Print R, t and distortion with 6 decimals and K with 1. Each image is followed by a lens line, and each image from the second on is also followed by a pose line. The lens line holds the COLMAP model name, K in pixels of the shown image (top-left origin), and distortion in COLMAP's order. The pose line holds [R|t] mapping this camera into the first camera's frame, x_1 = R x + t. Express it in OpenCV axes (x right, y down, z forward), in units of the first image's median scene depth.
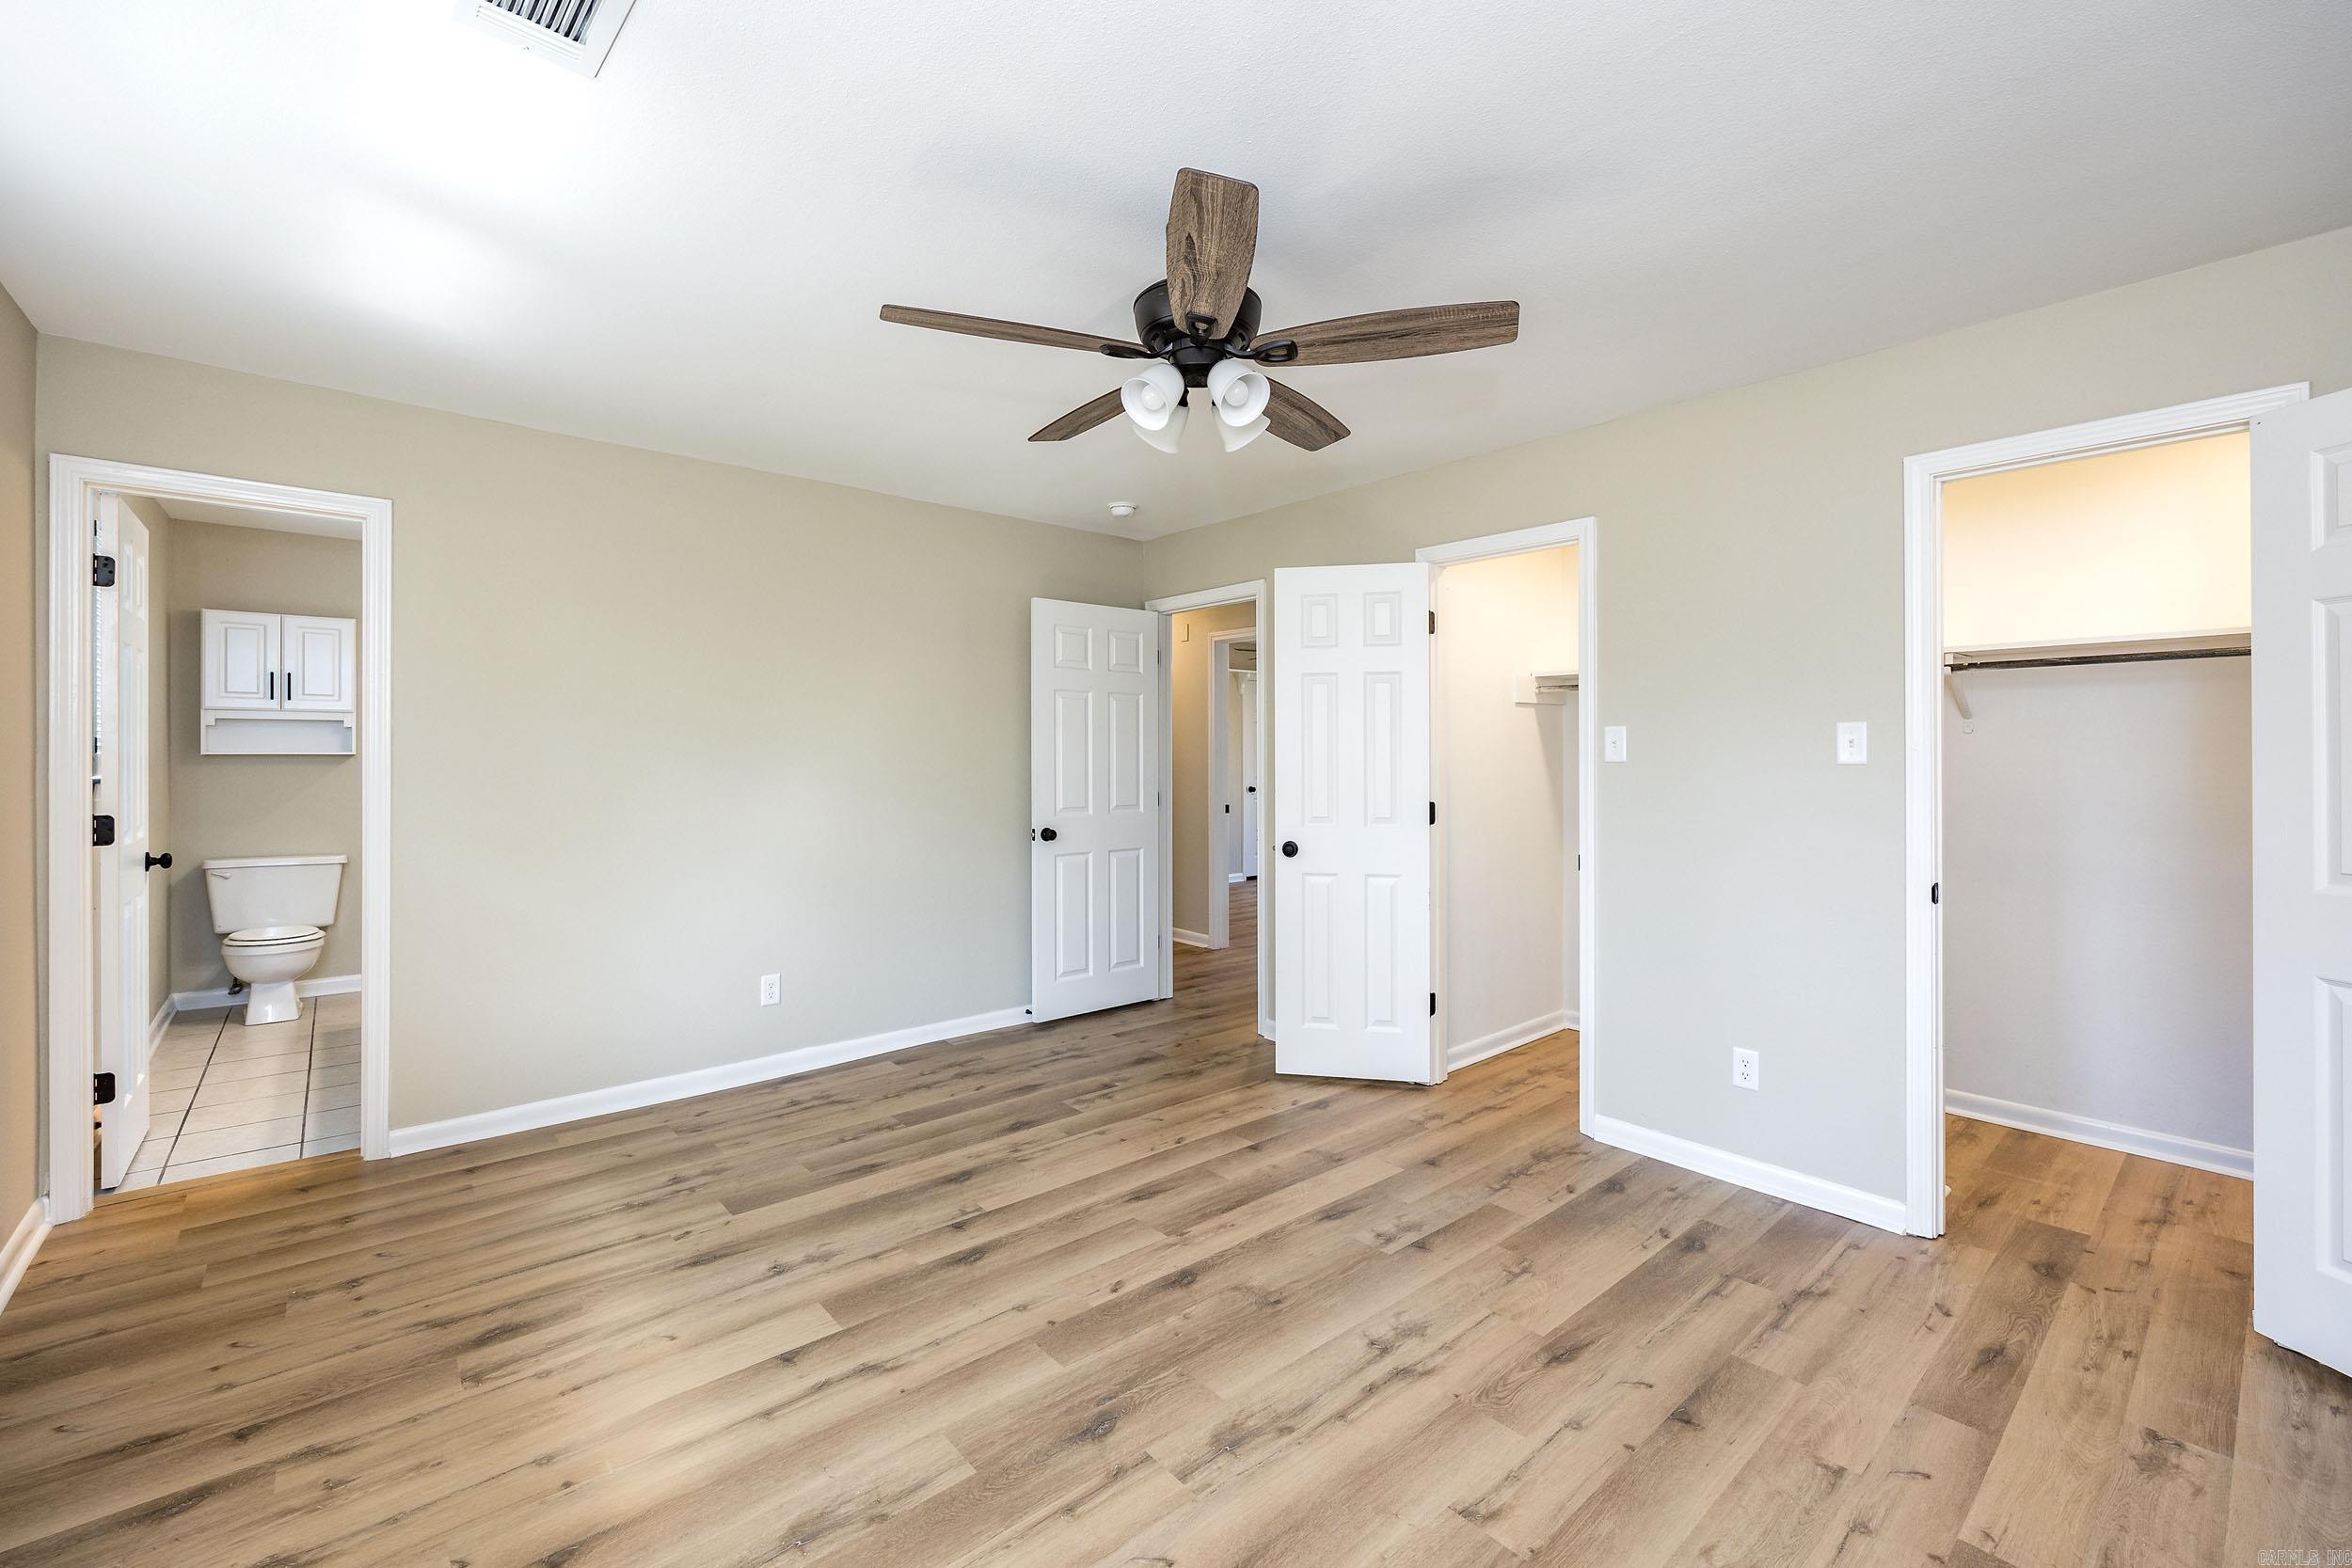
lens RADIAL K [[1010.5, 0, 1180.1], [0, 1010.5, 760.4], [0, 0, 1]] dist [-0.001166, 0.000068]
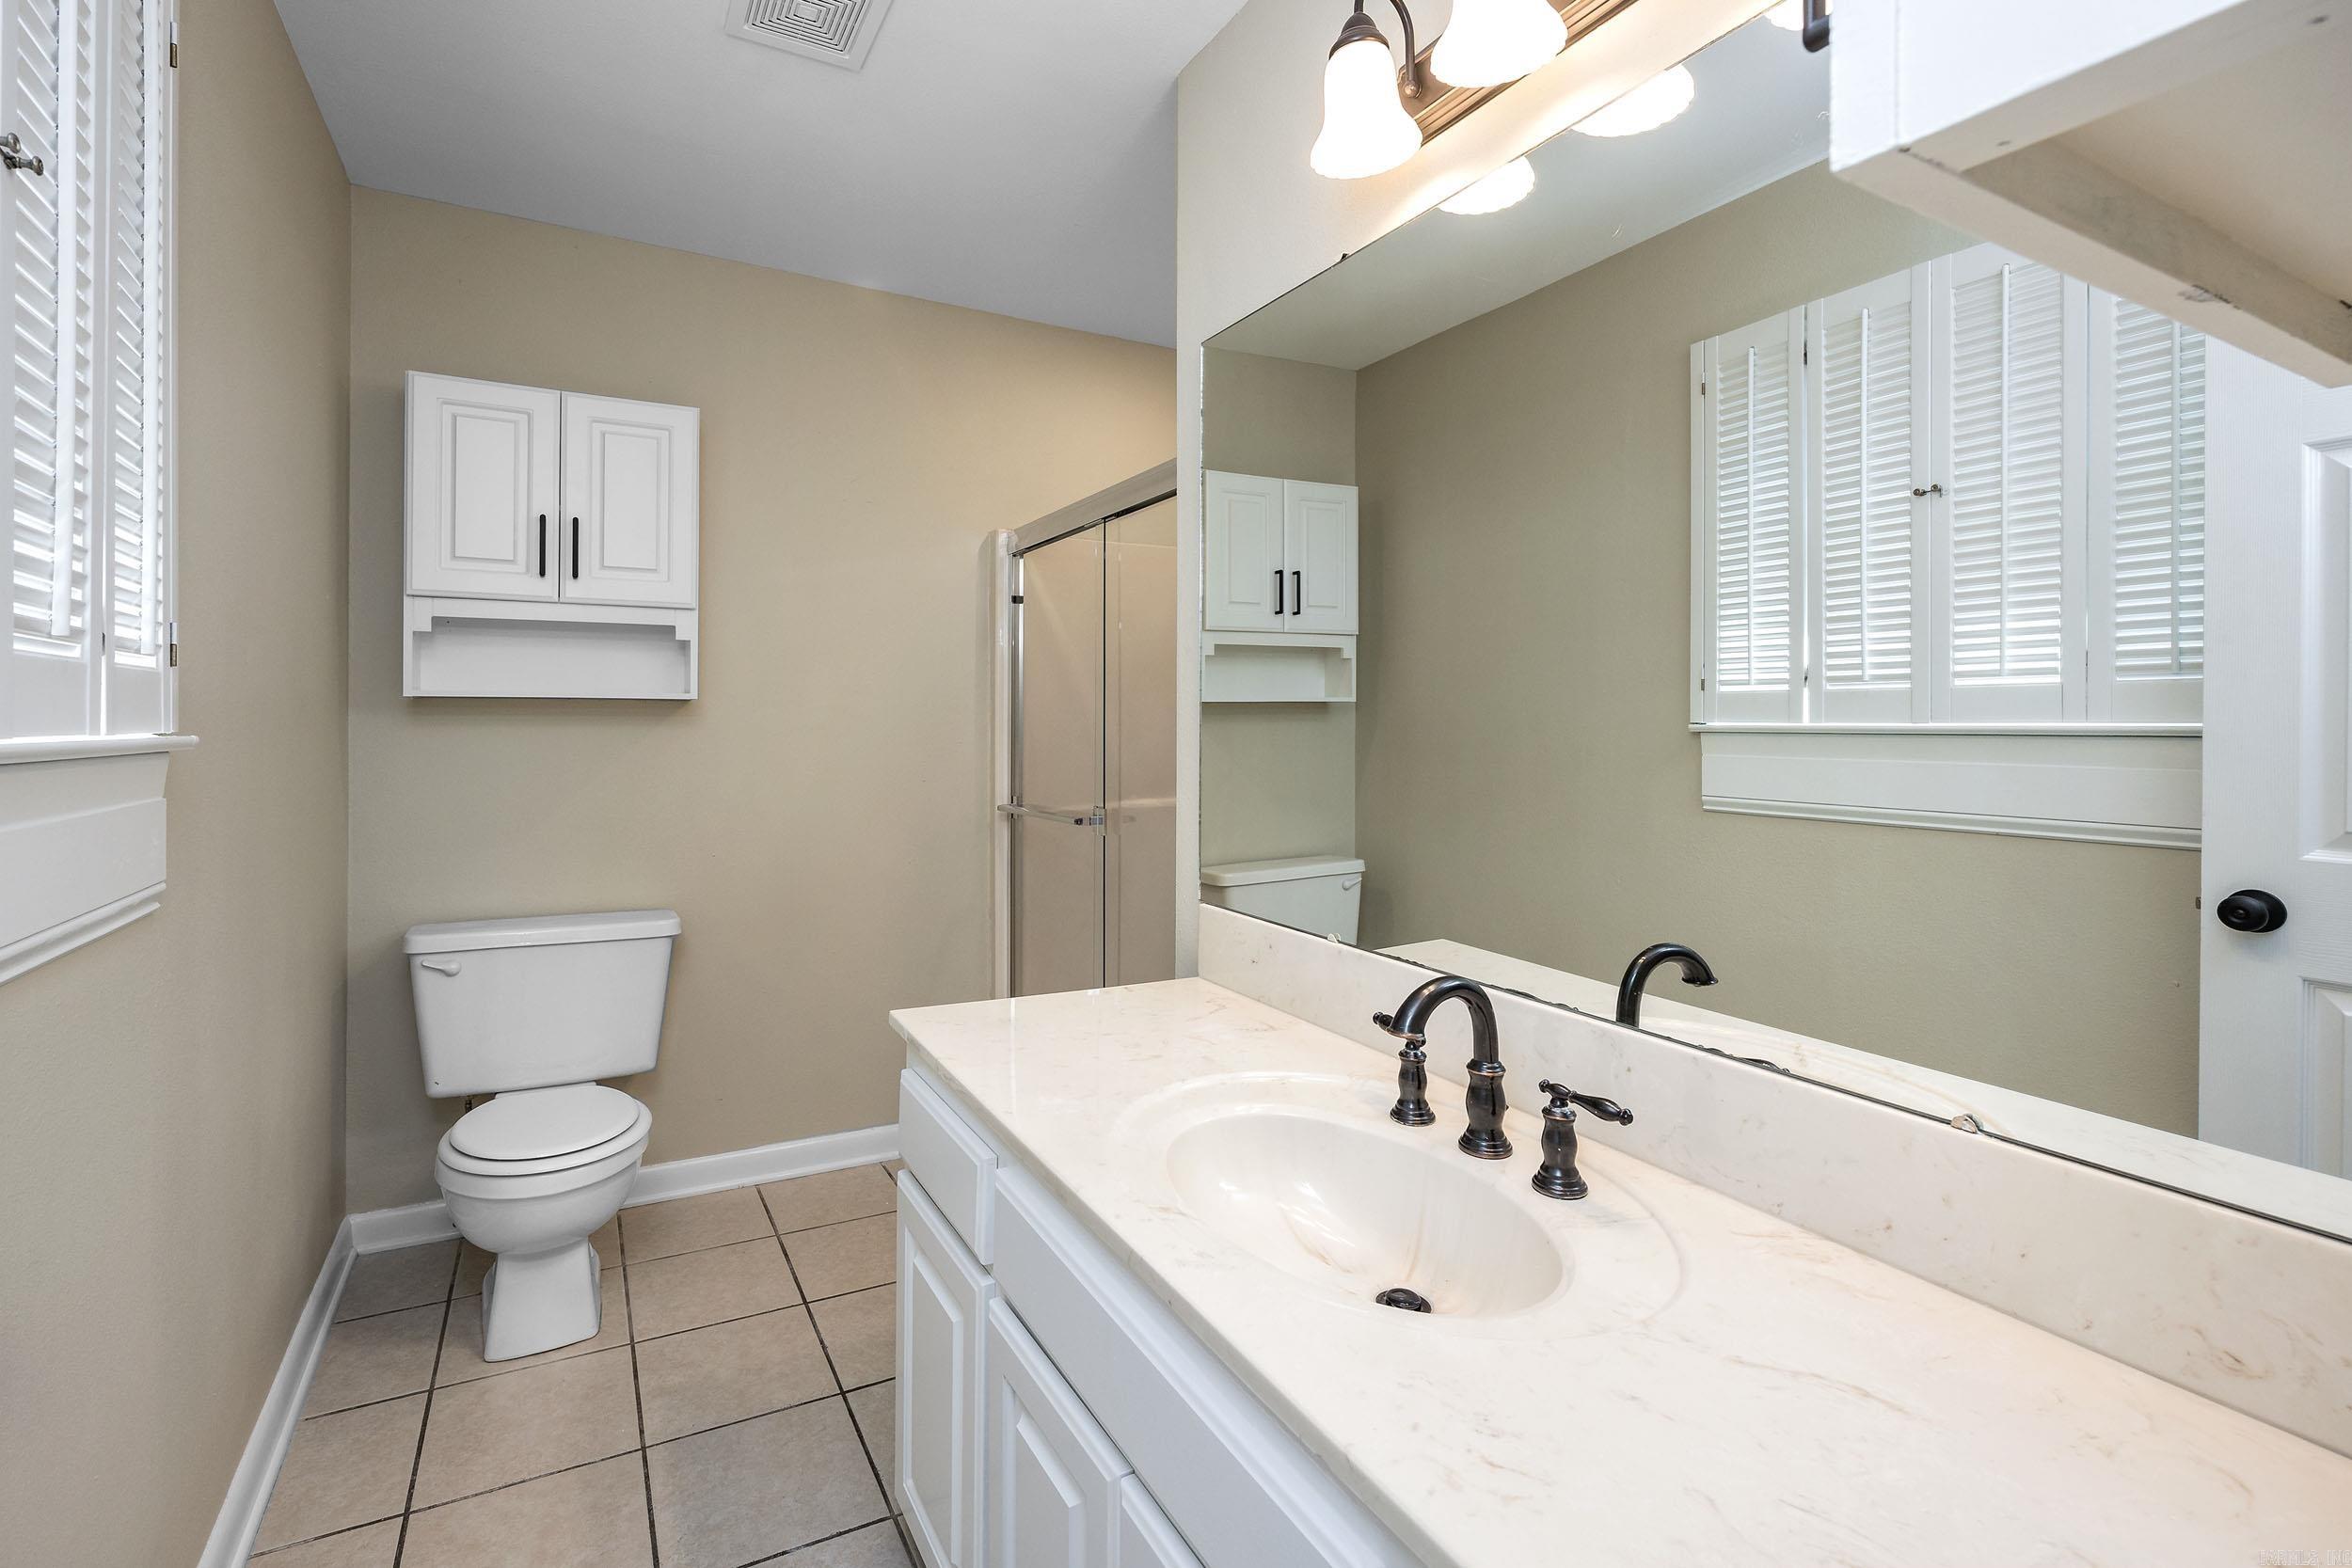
lens RADIAL K [[1095.7, 0, 1184.0], [0, 1095.7, 727.3], [0, 0, 1]] dist [-0.002414, -0.000617]
pose [[0.983919, 0.006703, -0.178492, -0.835080], [-0.007025, 0.999975, -0.001173, 0.008855], [0.178480, 0.002408, 0.983941, 0.899233]]
